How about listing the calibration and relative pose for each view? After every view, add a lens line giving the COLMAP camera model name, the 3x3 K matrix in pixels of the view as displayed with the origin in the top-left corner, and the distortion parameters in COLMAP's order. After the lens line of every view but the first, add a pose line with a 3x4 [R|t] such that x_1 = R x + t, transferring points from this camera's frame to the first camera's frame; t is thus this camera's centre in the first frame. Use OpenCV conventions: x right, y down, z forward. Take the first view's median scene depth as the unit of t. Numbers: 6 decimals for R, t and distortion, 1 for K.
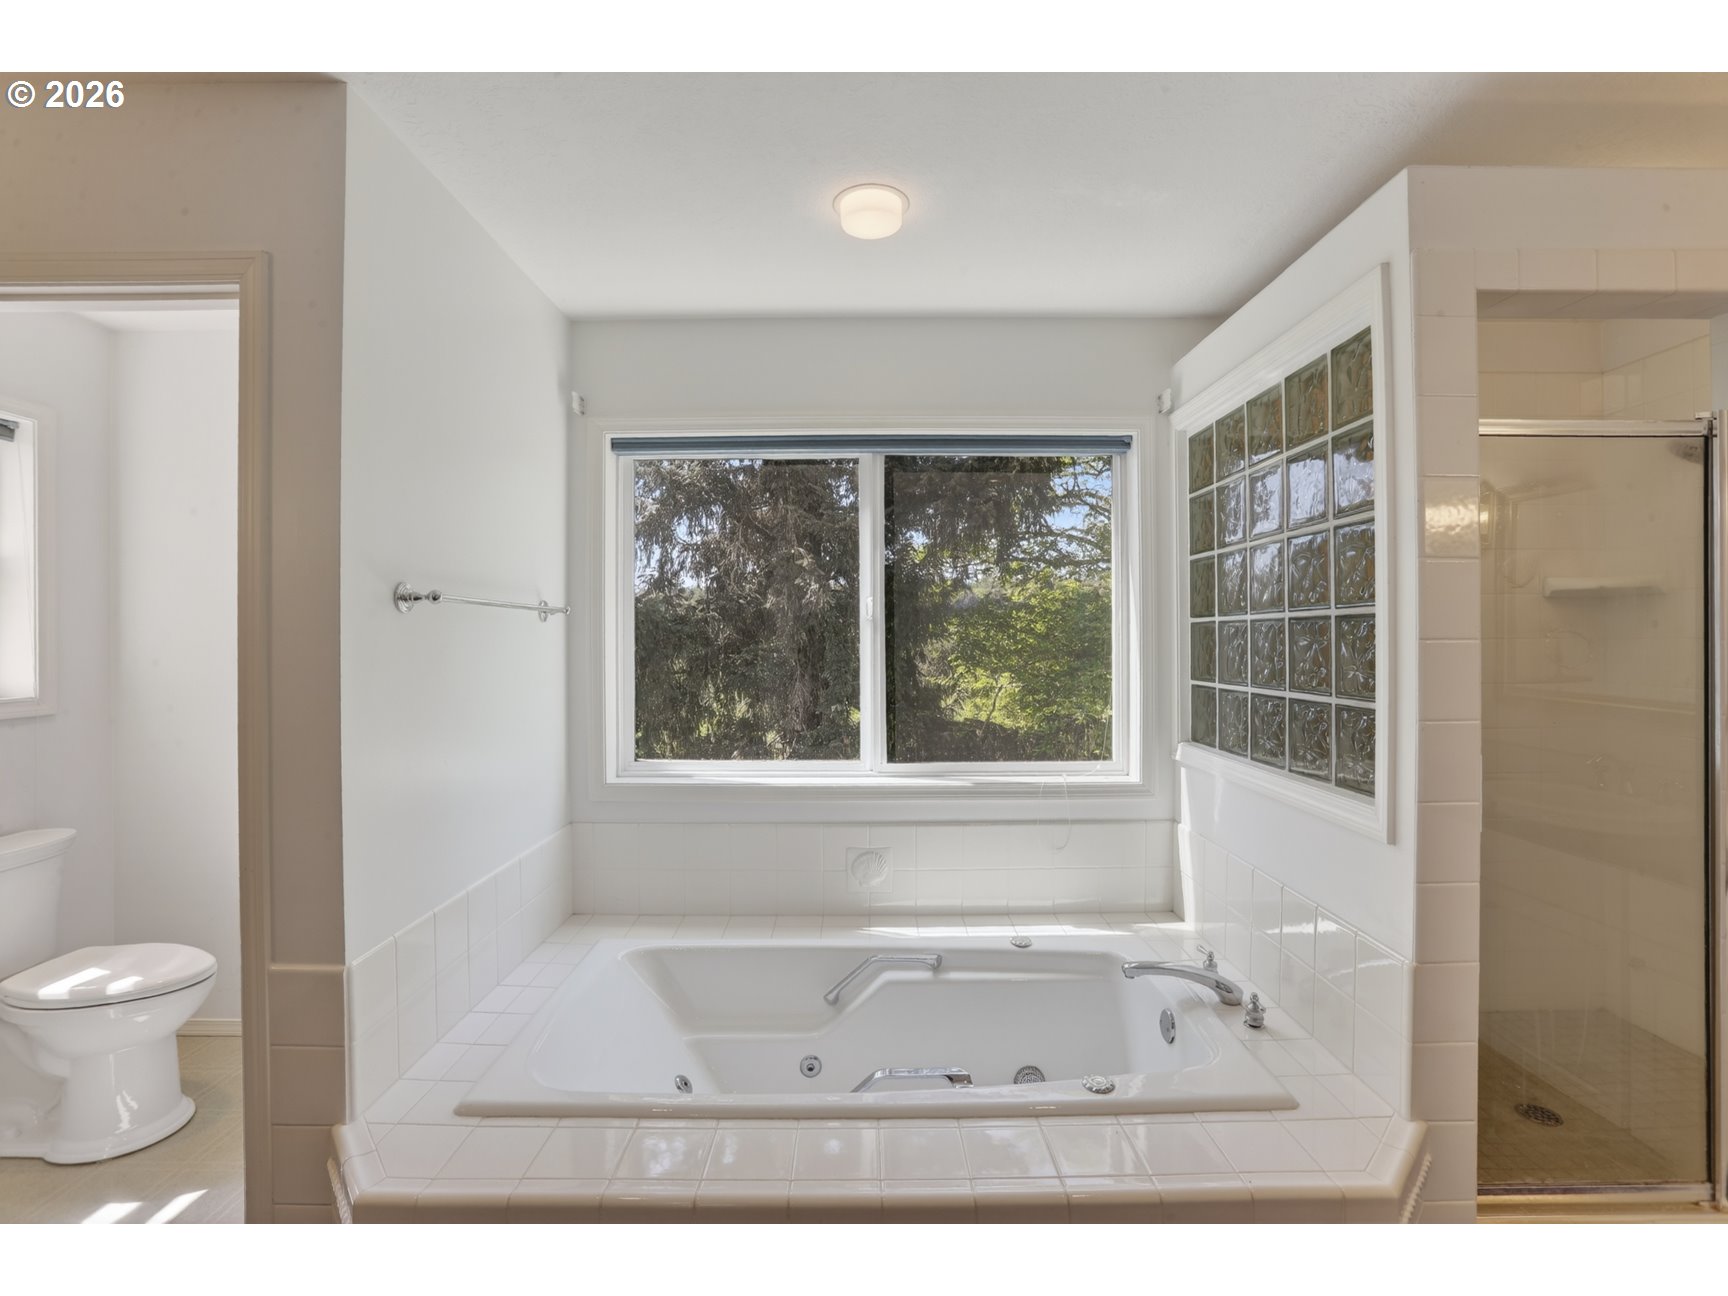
lens RADIAL K [[856.1, 0, 863.3], [0, 856.1, 633.8], [0, 0, 1]] dist [-0.002325, 0.012130]
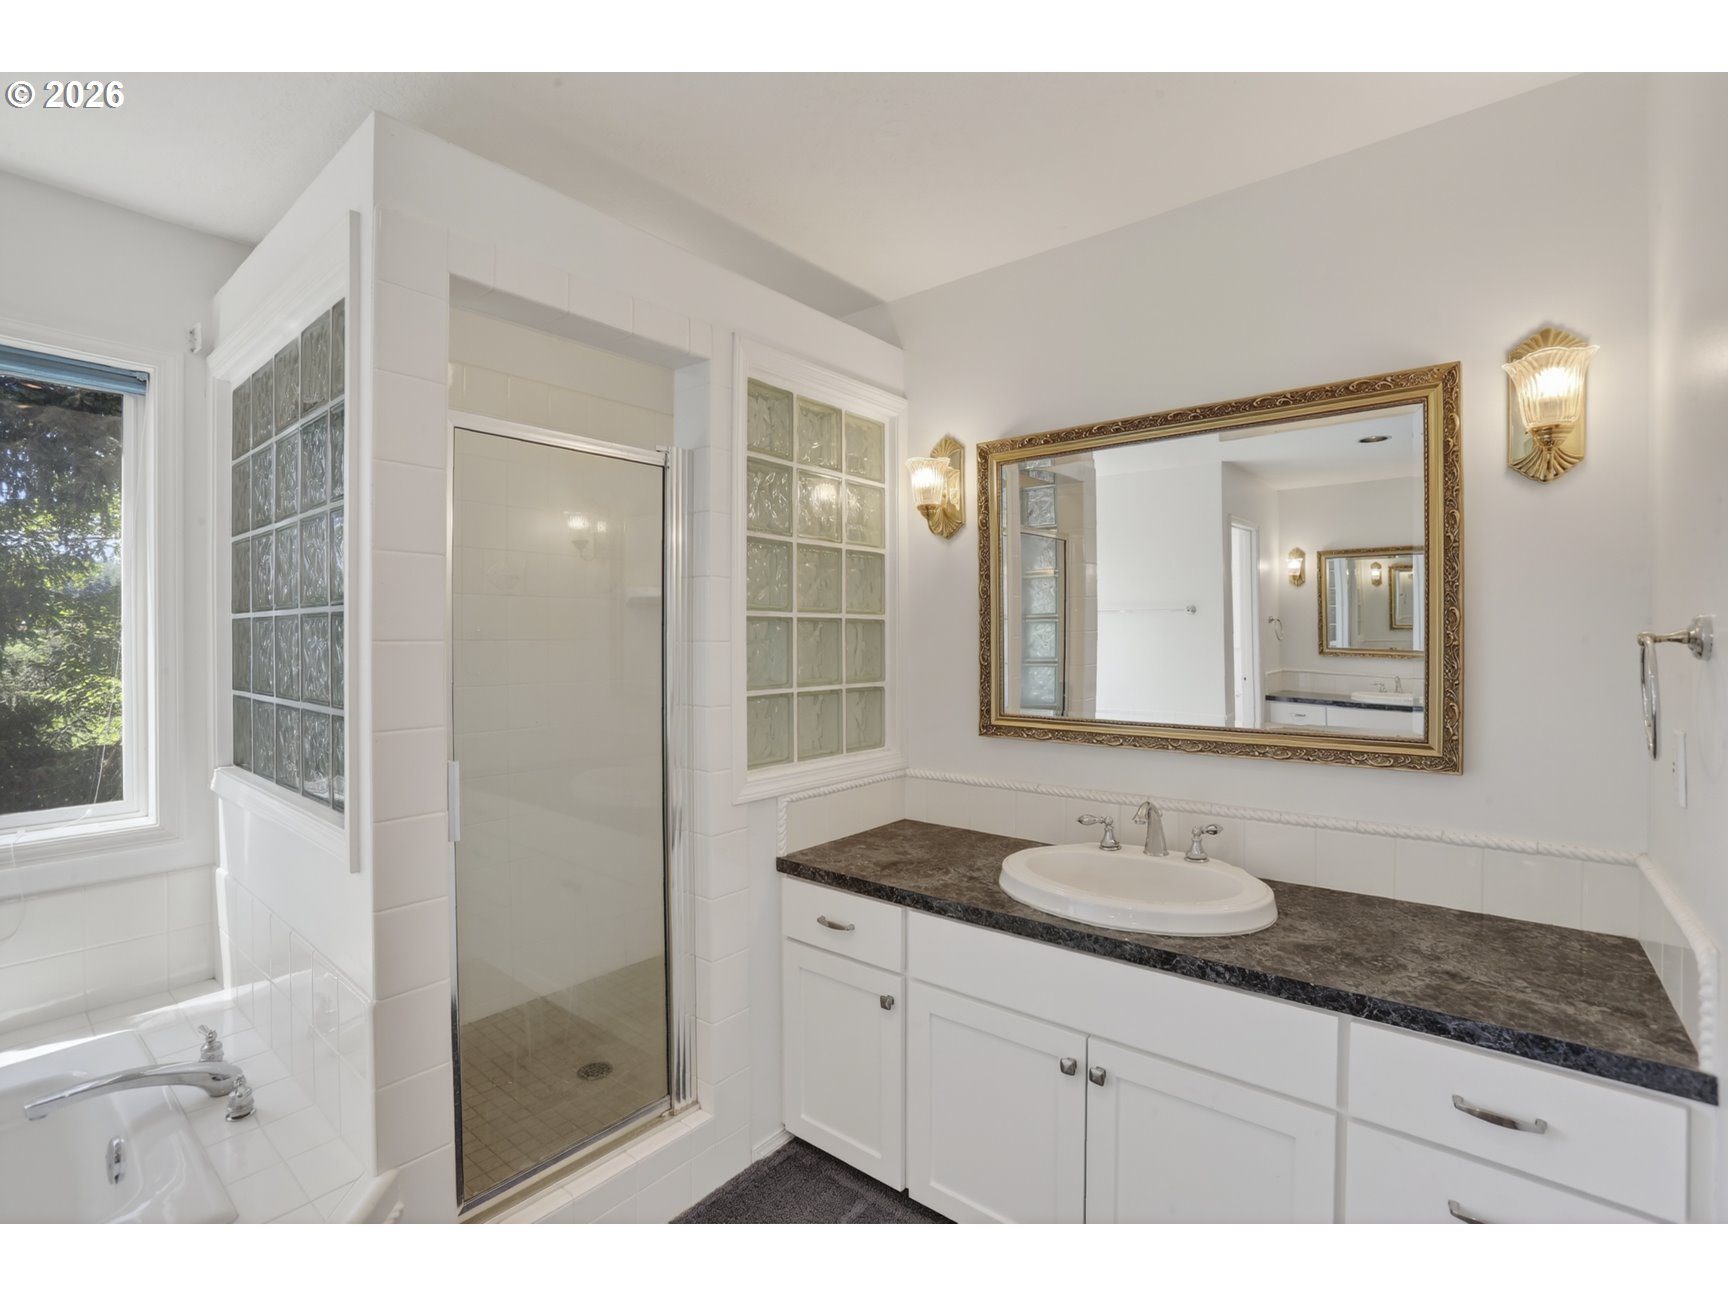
lens RADIAL K [[856.1, 0, 863.3], [0, 856.1, 633.8], [0, 0, 1]] dist [-0.002325, 0.012130]
pose [[0.671365, 0.007436, 0.741089, 0.202196], [-0.007705, 0.999966, -0.003053, -0.000840], [-0.741087, -0.003661, 0.671399, 0.013074]]
